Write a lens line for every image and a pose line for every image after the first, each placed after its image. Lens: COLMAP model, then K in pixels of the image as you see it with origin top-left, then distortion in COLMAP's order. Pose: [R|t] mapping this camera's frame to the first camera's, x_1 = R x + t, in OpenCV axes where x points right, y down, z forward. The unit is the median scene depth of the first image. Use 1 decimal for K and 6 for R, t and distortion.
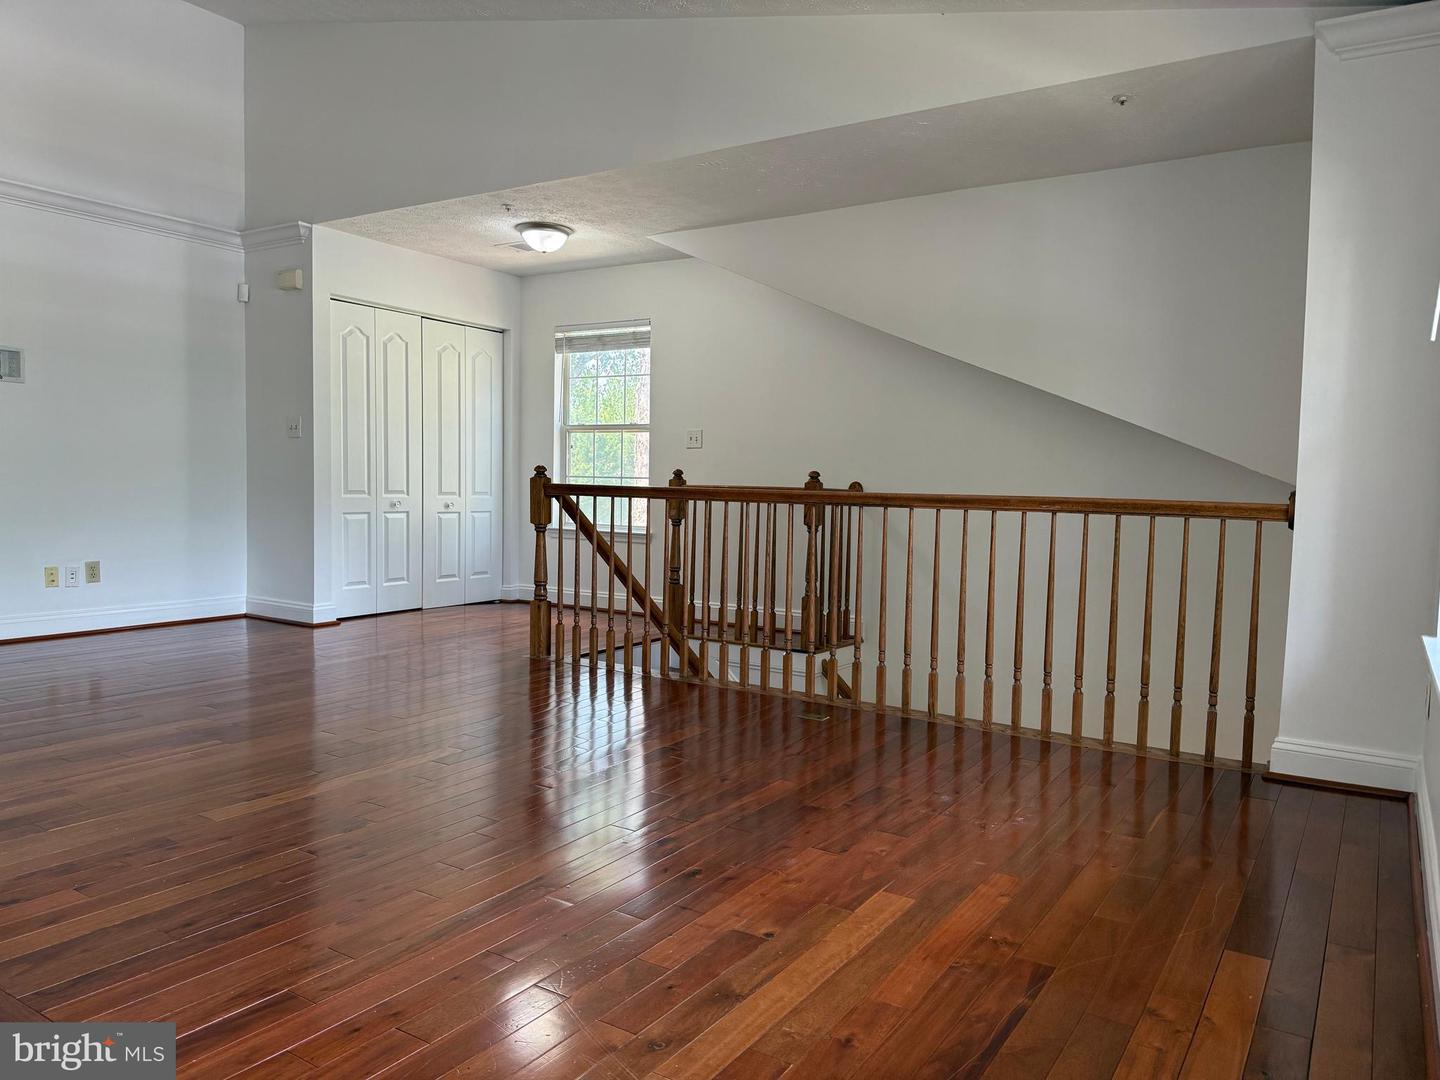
lens RADIAL K [[1021.4, 0, 715.1], [0, 1021.4, 554.3], [0, 0, 1]] dist [0.052172, -0.063485]
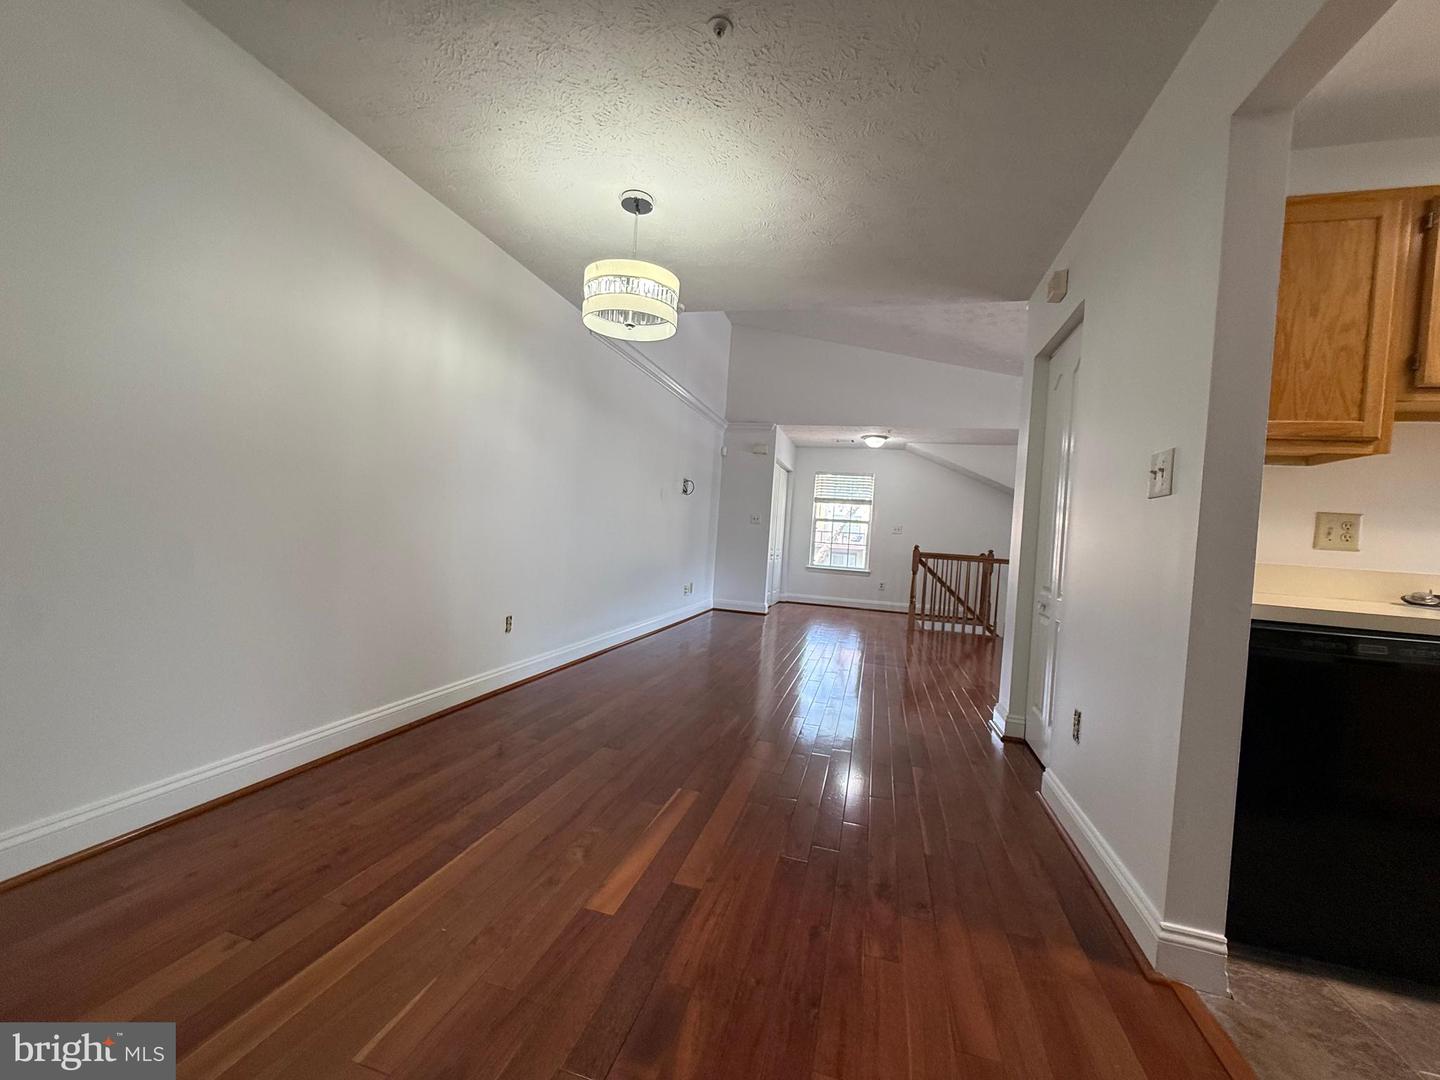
lens RADIAL K [[581.2, 0, 723.9], [0, 581.2, 546.9], [0, 0, 1]] dist [0.003166, 0.000216]
pose [[0.948589, 0.034651, 0.314608, -0.840059], [-0.022852, 0.998893, -0.041114, -0.016704], [-0.315685, 0.031811, 0.948331, -0.085620]]
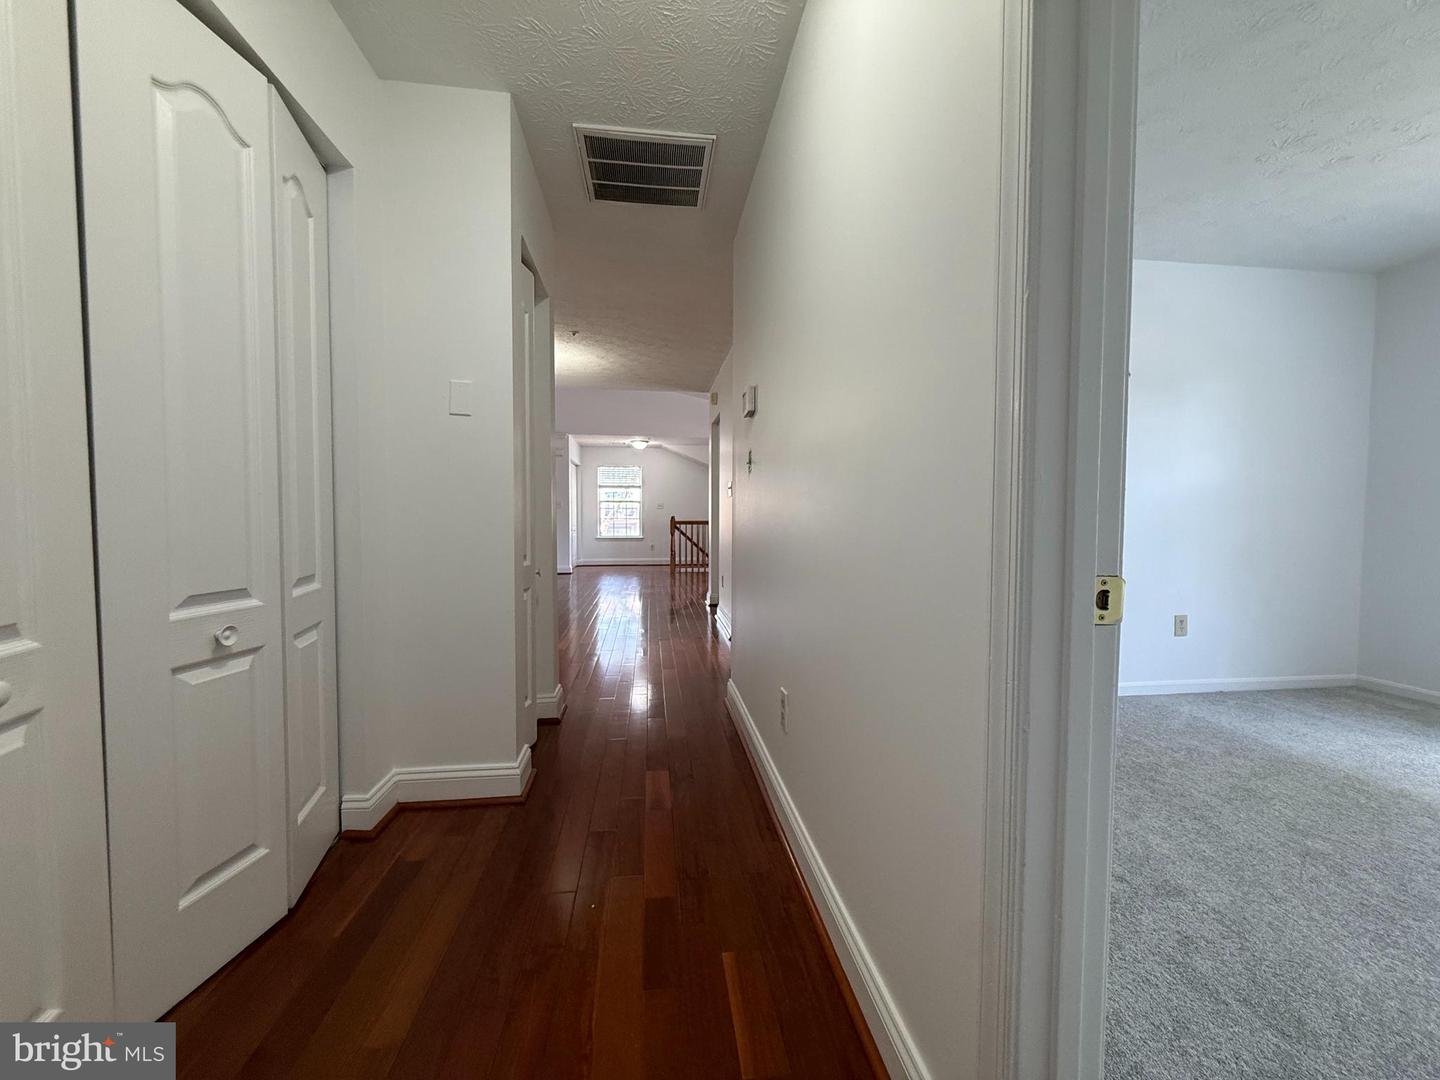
lens RADIAL K [[581.2, 0, 725.5], [0, 581.2, 540.9], [0, 0, 1]] dist [0.003166, 0.000216]
pose [[0.759860, -0.042838, 0.648674, -1.101049], [0.058574, 0.998279, -0.002689, 0.008919], [-0.647443, 0.040039, 0.761061, -0.501202]]
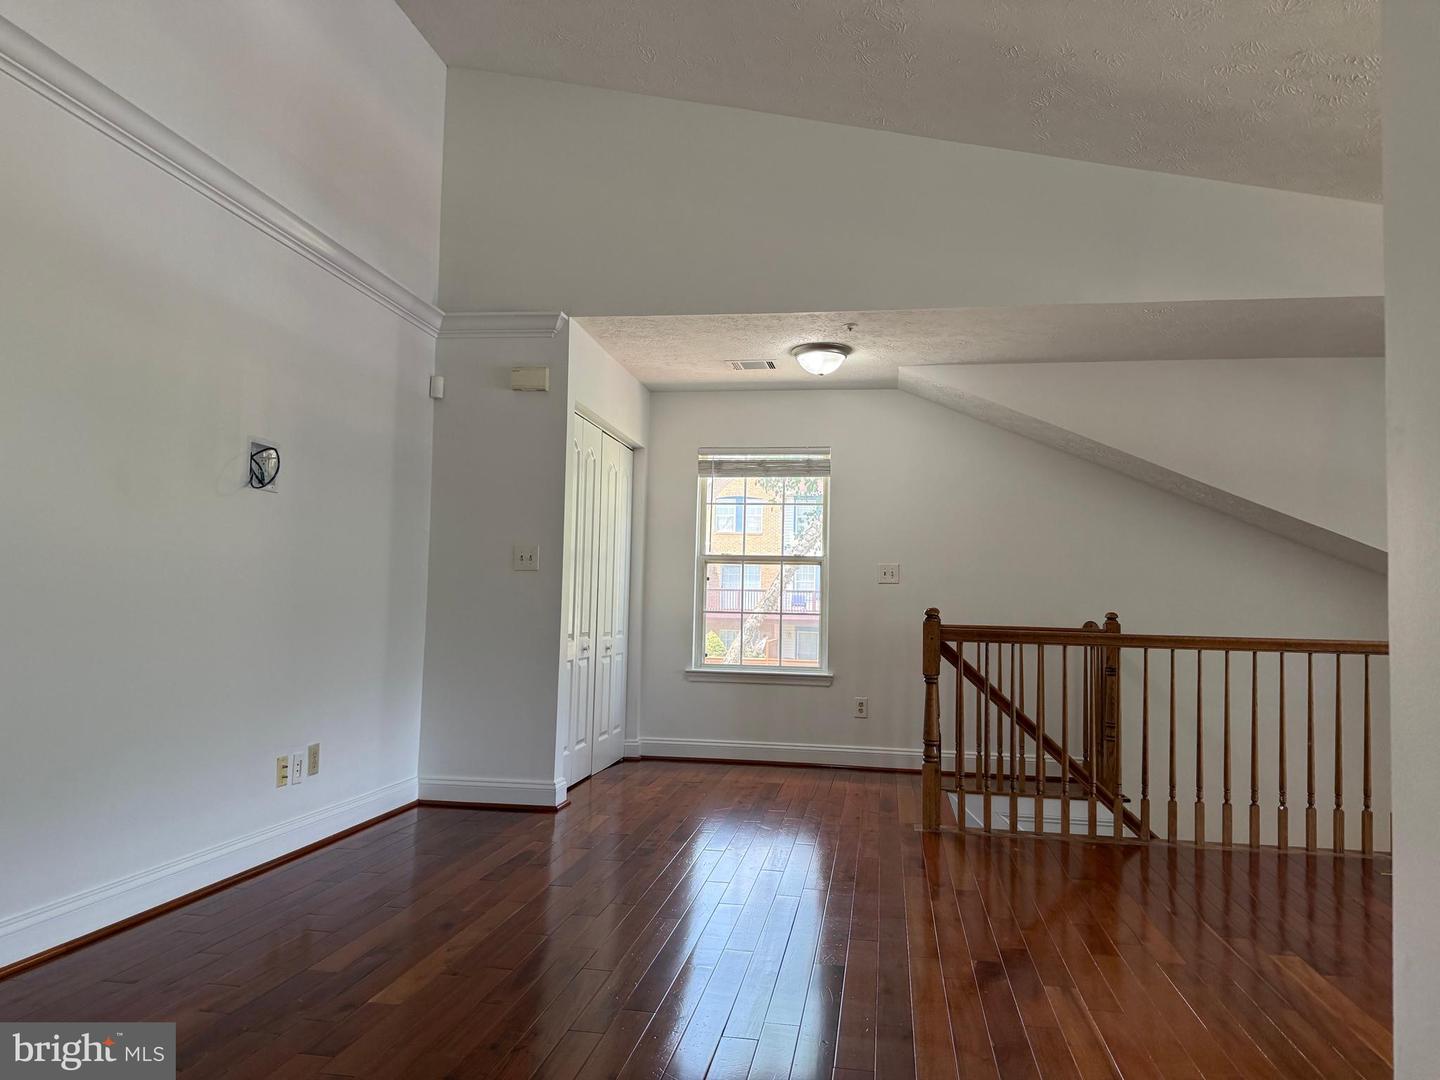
lens RADIAL K [[1021.4, 0, 721.4], [0, 1021.4, 536.4], [0, 0, 1]] dist [0.052172, -0.063485]
pose [[0.911253, 0.029032, 0.410822, -0.602393], [0.024537, 0.991913, -0.124524, -0.036532], [-0.411115, 0.123553, 0.903172, 0.216866]]
